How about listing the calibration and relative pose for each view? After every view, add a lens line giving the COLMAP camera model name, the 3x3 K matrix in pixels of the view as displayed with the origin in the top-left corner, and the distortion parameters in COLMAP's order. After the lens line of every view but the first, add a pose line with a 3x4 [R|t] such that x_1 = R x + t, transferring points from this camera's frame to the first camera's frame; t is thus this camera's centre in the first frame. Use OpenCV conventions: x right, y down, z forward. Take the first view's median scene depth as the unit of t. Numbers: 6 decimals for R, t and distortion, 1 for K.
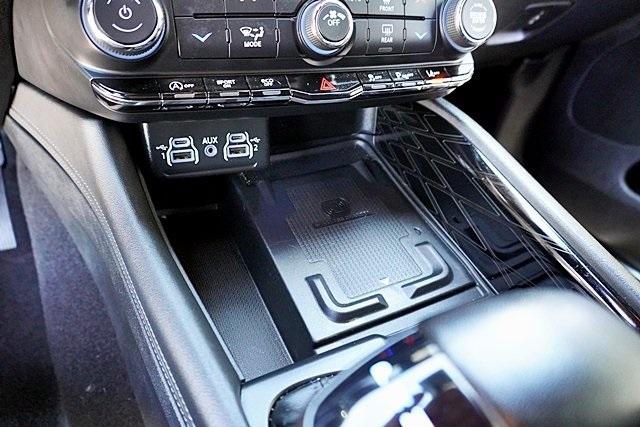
lens RADIAL K [[434.0, 0, 316.9], [0, 434.0, 215.9], [0, 0, 1]] dist [-0.043560, 0.026199]
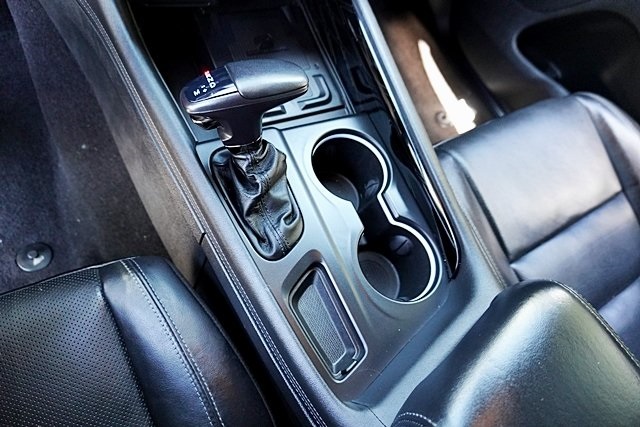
lens RADIAL K [[434.0, 0, 316.3], [0, 434.0, 210.0], [0, 0, 1]] dist [-0.043560, 0.026199]
pose [[0.986639, 0.095007, 0.132349, 0.083422], [-0.141382, 0.902968, 0.405782, -0.129941], [-0.080955, -0.419073, 0.904336, -0.600314]]
